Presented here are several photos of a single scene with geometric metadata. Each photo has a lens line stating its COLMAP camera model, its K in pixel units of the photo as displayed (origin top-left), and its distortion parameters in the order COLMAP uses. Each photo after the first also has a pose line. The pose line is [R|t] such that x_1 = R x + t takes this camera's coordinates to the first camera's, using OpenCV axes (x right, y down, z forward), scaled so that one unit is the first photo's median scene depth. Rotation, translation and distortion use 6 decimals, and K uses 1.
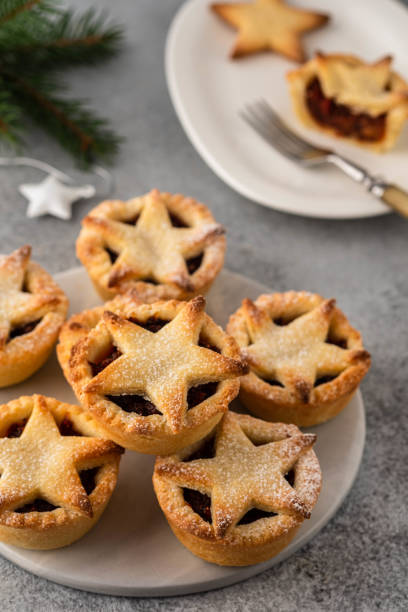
lens RADIAL K [[1896.7, 0, 205.0], [0, 1896.7, 298.7], [0, 0, 1]] dist [0.197124, 0.000000]
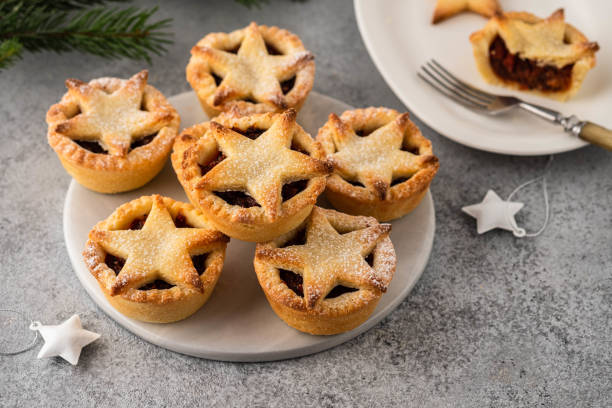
lens RADIAL K [[1896.7, 0, 291.7], [0, 1896.7, 196.3], [0, 0, 1]] dist [0.197124, 0.000000]
pose [[0.999849, -0.012404, -0.012188, 0.010887], [0.012509, 0.999885, 0.008595, 0.042830], [0.012080, -0.008746, 0.999889, -0.178986]]
